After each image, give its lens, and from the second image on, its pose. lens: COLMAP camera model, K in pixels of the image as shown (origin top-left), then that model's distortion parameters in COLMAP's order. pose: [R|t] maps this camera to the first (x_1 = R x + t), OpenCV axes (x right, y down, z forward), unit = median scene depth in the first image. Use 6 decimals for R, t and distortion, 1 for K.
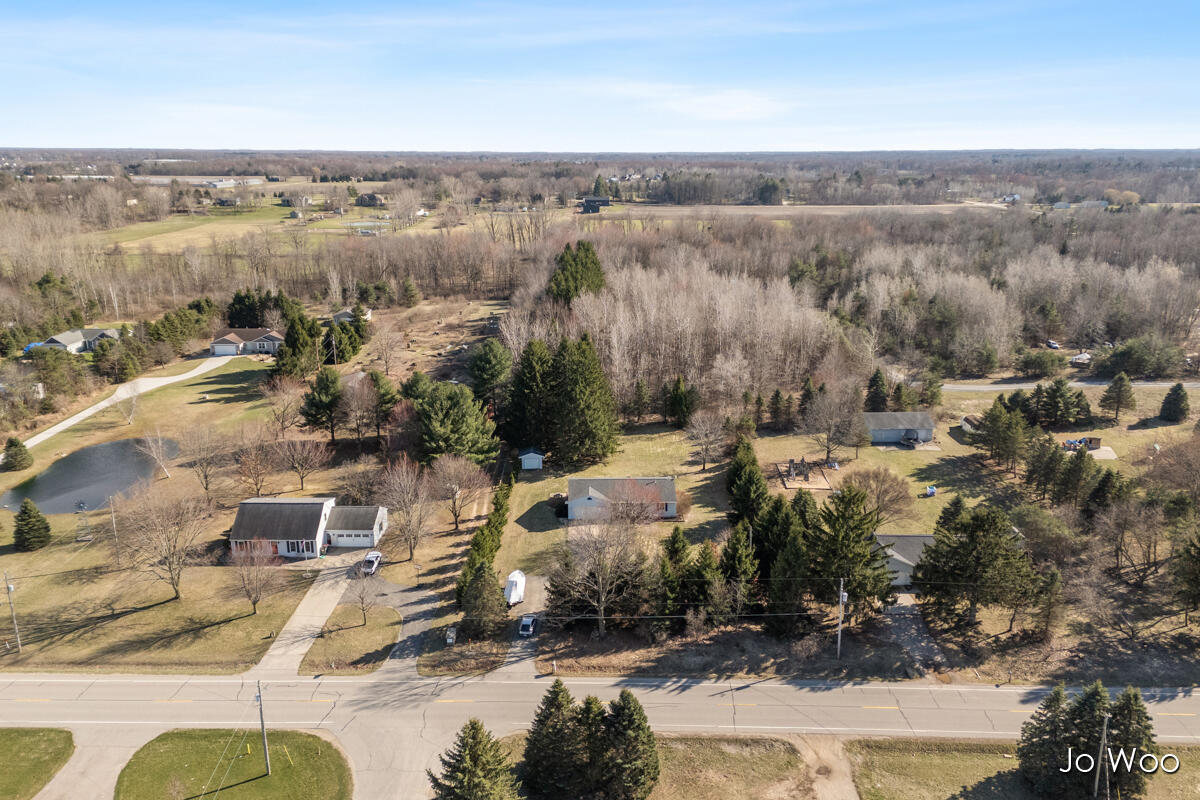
lens RADIAL K [[886.6, 0, 596.3], [0, 886.6, 391.6], [0, 0, 1]] dist [0.082252, -0.076842]
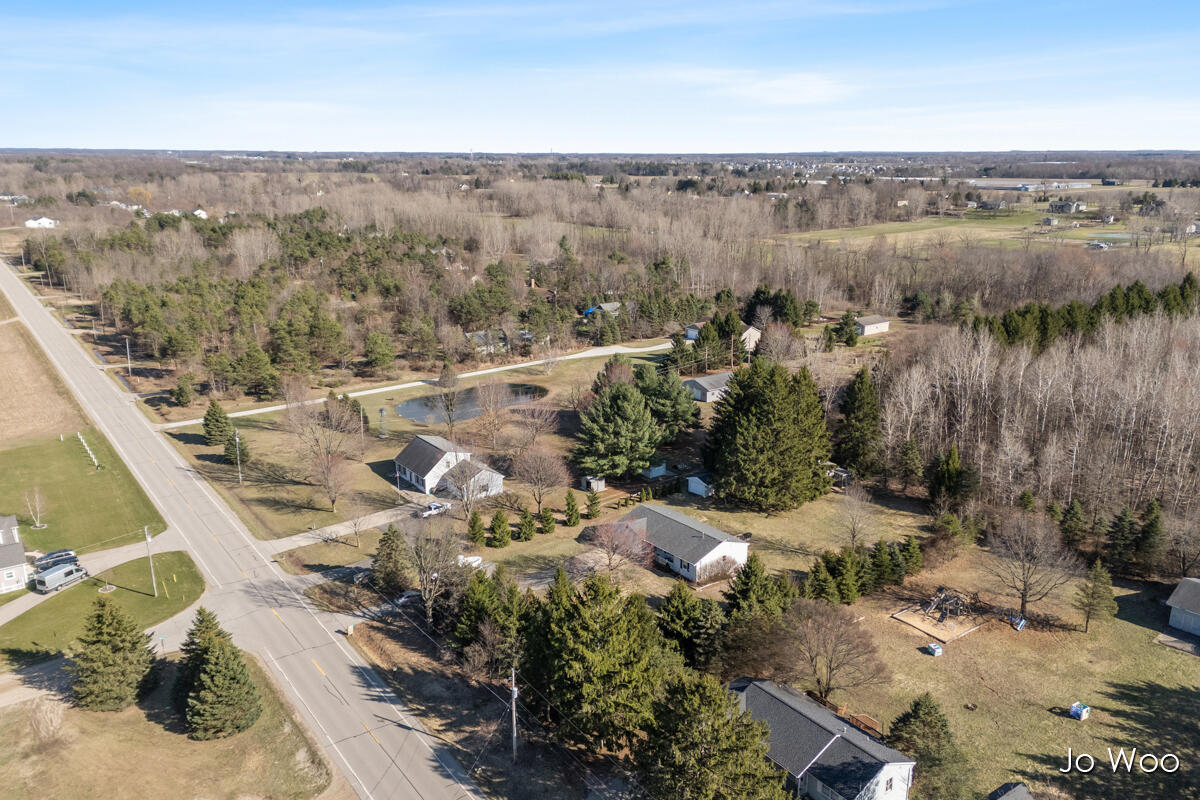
lens RADIAL K [[886.6, 0, 596.3], [0, 886.6, 391.6], [0, 0, 1]] dist [0.082252, -0.076842]
pose [[0.614133, 0.205611, -0.761948, 0.709842], [-0.207308, 0.973590, 0.095632, -0.110816], [0.761488, 0.099227, 0.640539, 0.389006]]
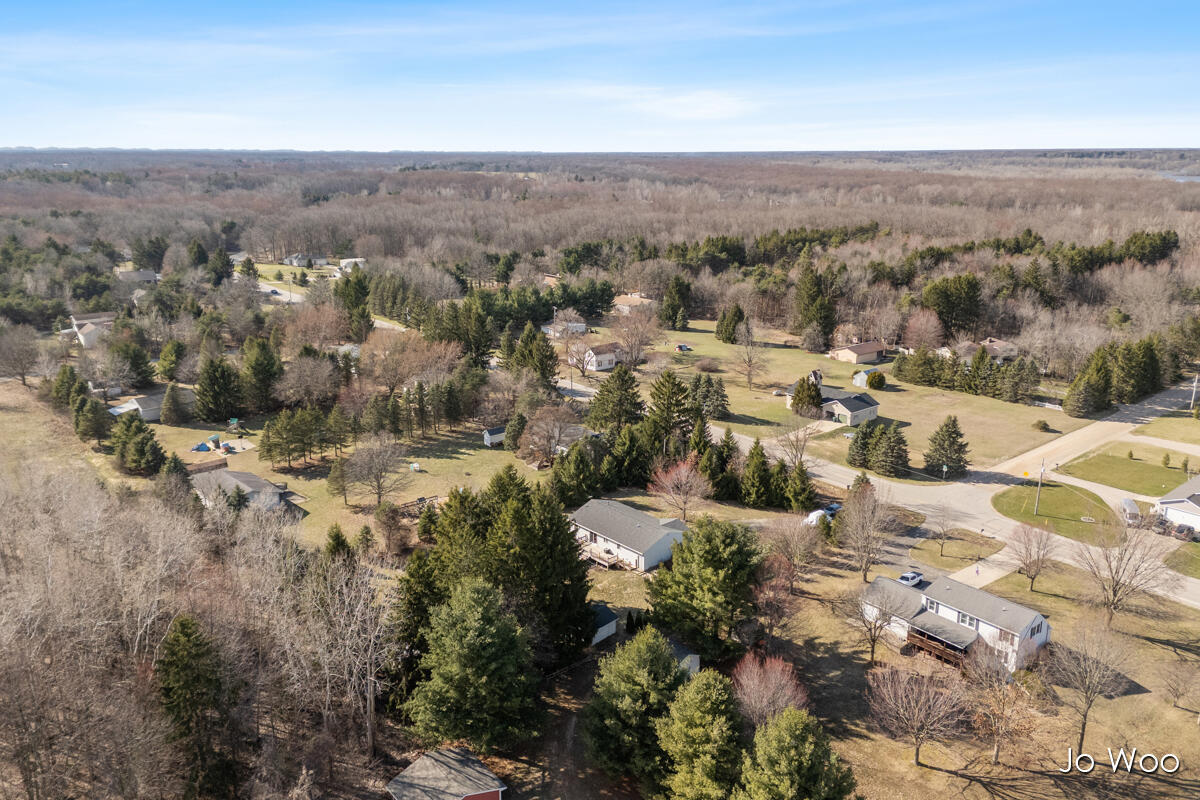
lens RADIAL K [[886.6, 0, 596.3], [0, 886.6, 391.6], [0, 0, 1]] dist [0.082252, -0.076842]
pose [[-0.659637, -0.187901, 0.727717, -0.696692], [0.198351, 0.890395, 0.409700, -0.469560], [-0.724939, 0.414597, -0.550067, 1.678278]]
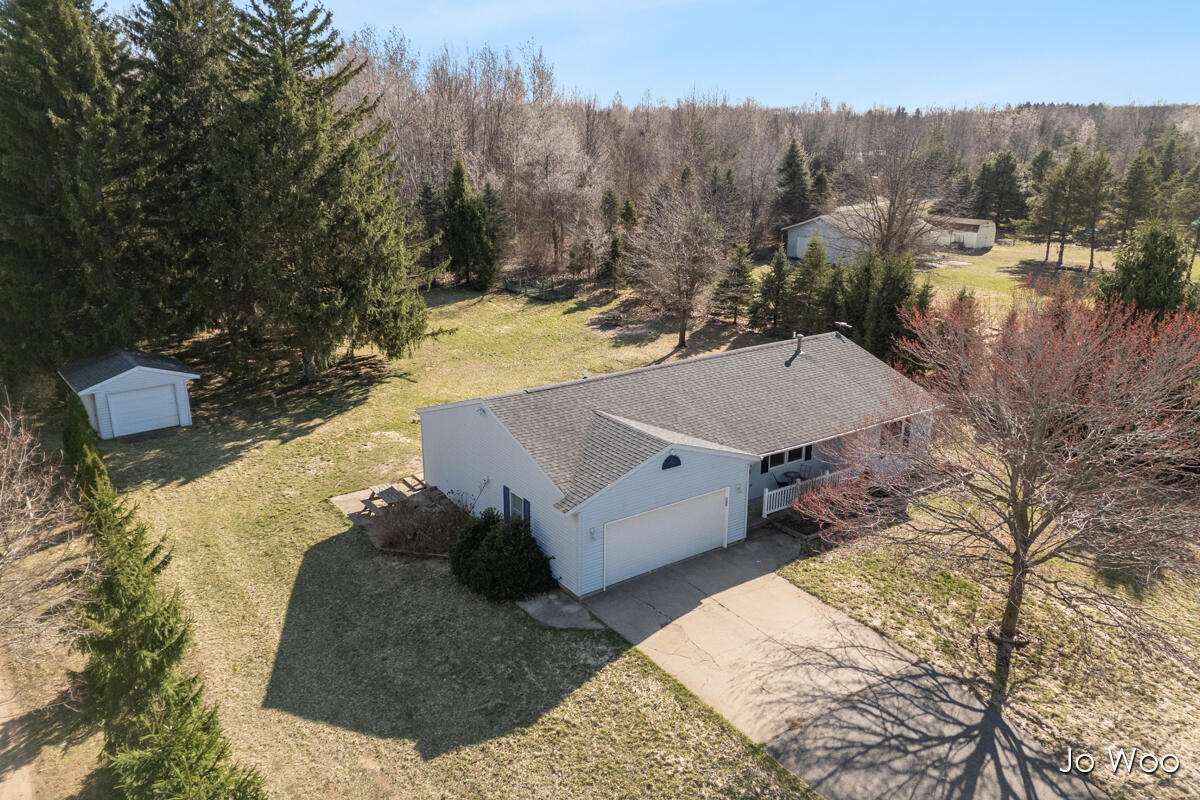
lens RADIAL K [[886.8, 0, 611.9], [0, 886.8, 371.0], [0, 0, 1]] dist [0.069946, -0.002213]
pose [[0.819307, -0.143060, 0.555221, -0.133587], [0.139210, 0.989029, 0.049413, 0.097048], [-0.556198, 0.036808, 0.830234, 0.914838]]
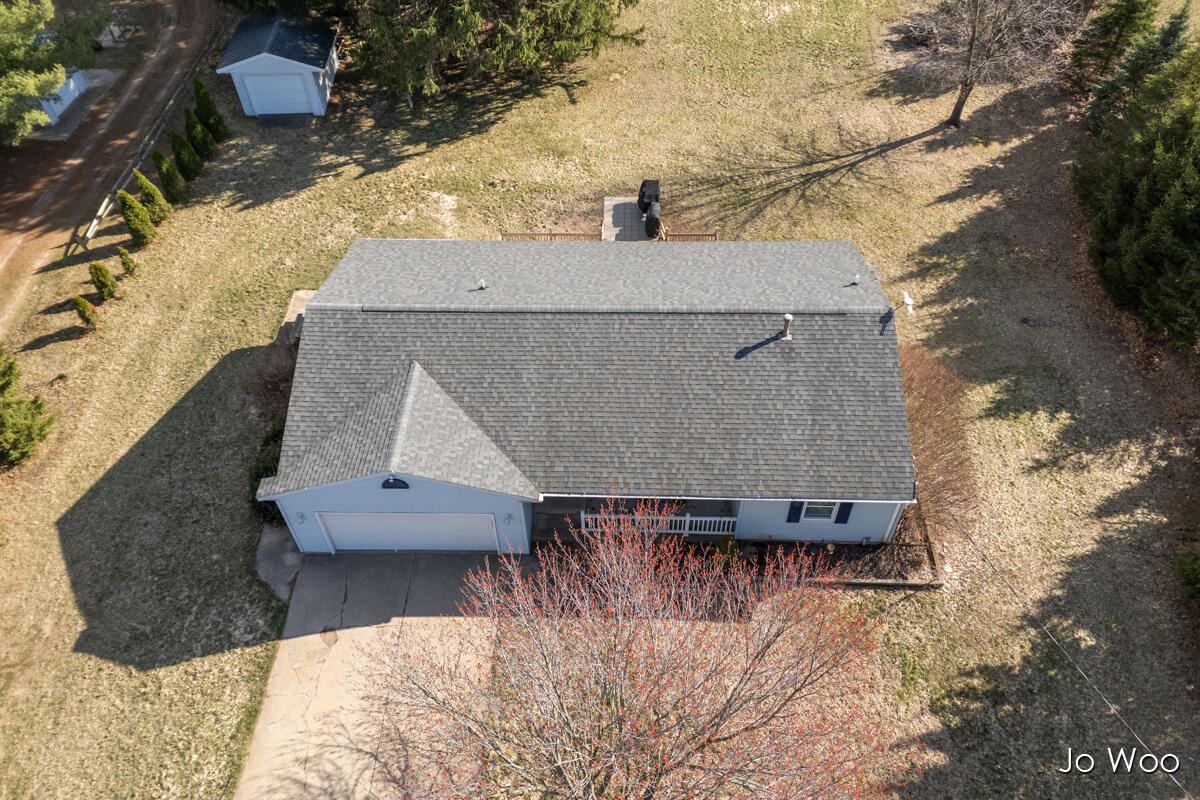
lens RADIAL K [[864.7, 0, 603.4], [0, 864.7, 425.2], [0, 0, 1]] dist [0.081415, -0.074052]
pose [[0.999062, 0.021940, -0.037325, 0.040202], [0.003166, 0.822768, 0.568369, 0.020218], [0.043179, -0.567954, 0.821927, 0.944537]]
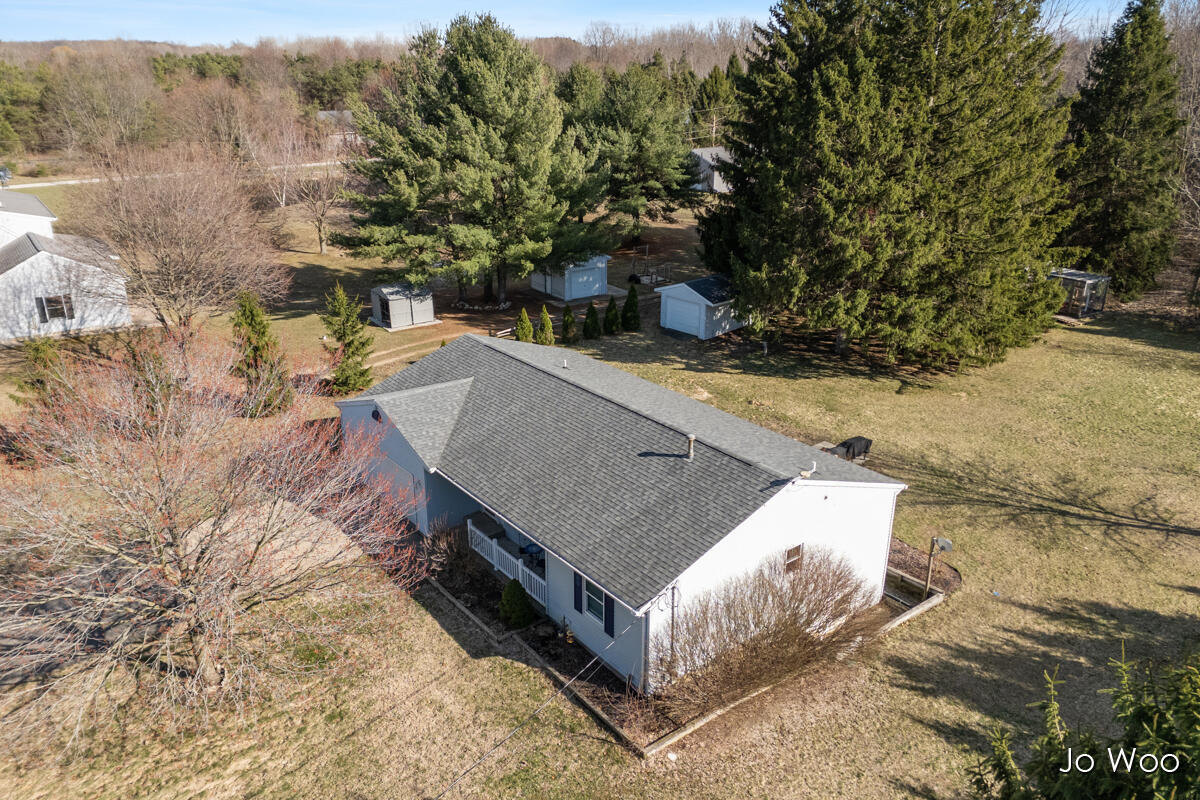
lens RADIAL K [[886.6, 0, 596.3], [0, 886.6, 391.6], [0, 0, 1]] dist [0.082252, -0.076842]
pose [[0.610750, 0.283887, -0.739184, 0.203610], [-0.209694, 0.958179, 0.194733, 0.064517], [0.763552, 0.036070, 0.644738, 0.971035]]
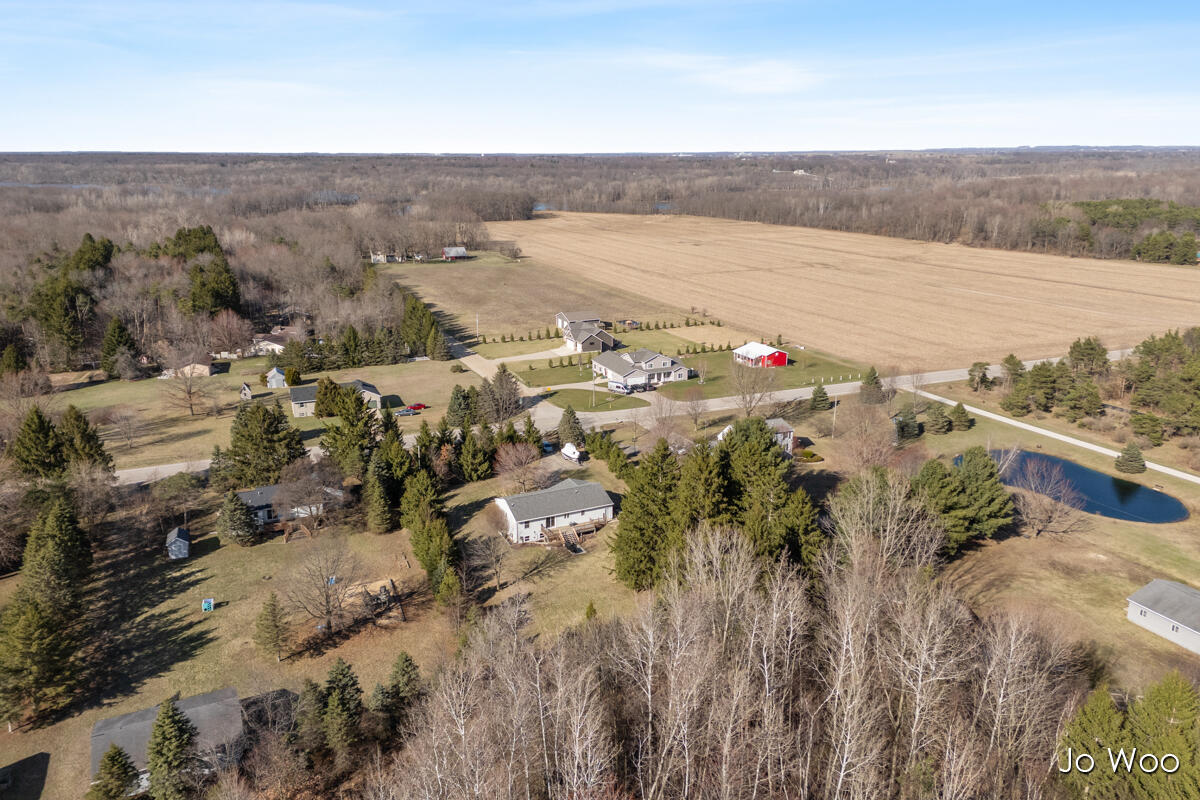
lens RADIAL K [[864.7, 0, 603.4], [0, 864.7, 425.2], [0, 0, 1]] dist [0.081415, -0.074052]
pose [[-0.909455, 0.133726, -0.393711, 0.403800], [-0.097174, 0.852296, 0.513954, -0.550048], [0.404288, 0.505677, -0.762130, 1.965966]]
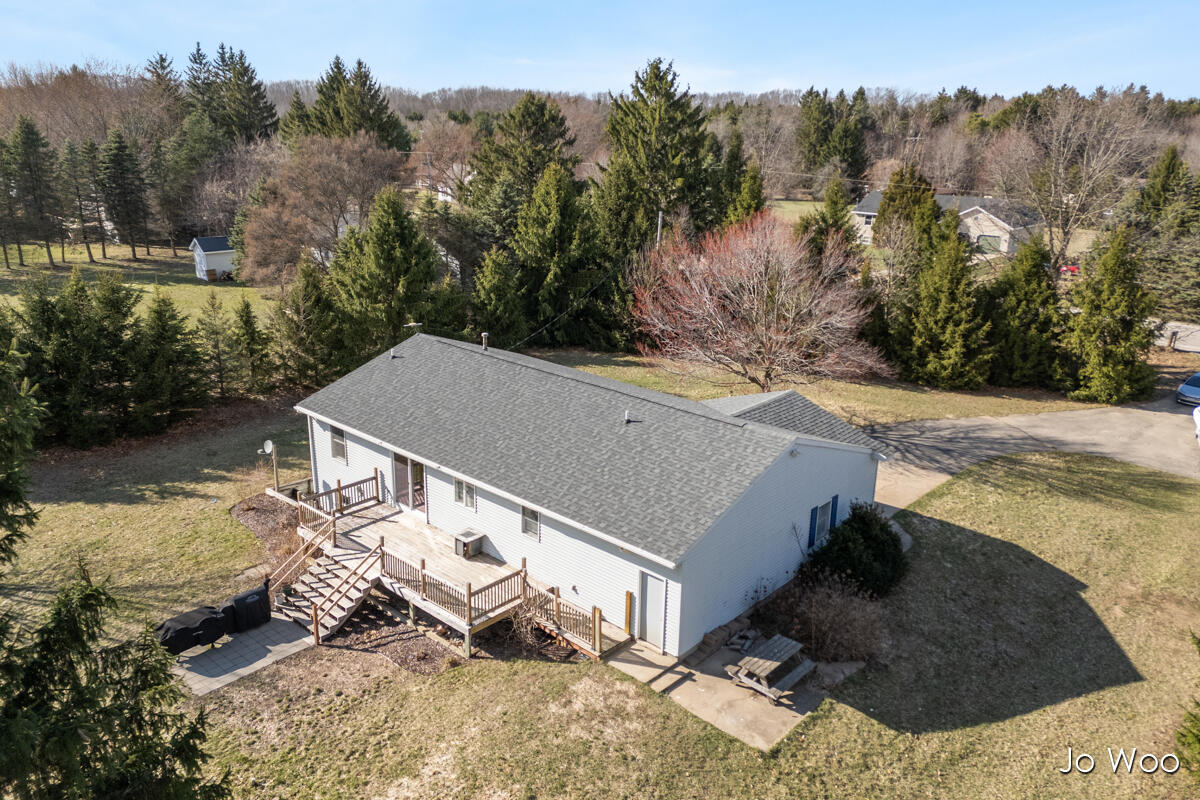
lens RADIAL K [[886.6, 0, 596.3], [0, 886.6, 391.6], [0, 0, 1]] dist [0.082252, -0.076842]
pose [[-0.730552, -0.206671, 0.650830, -0.127343], [0.161506, 0.873763, 0.458752, 0.007337], [-0.663483, 0.440255, -0.604951, 1.261453]]
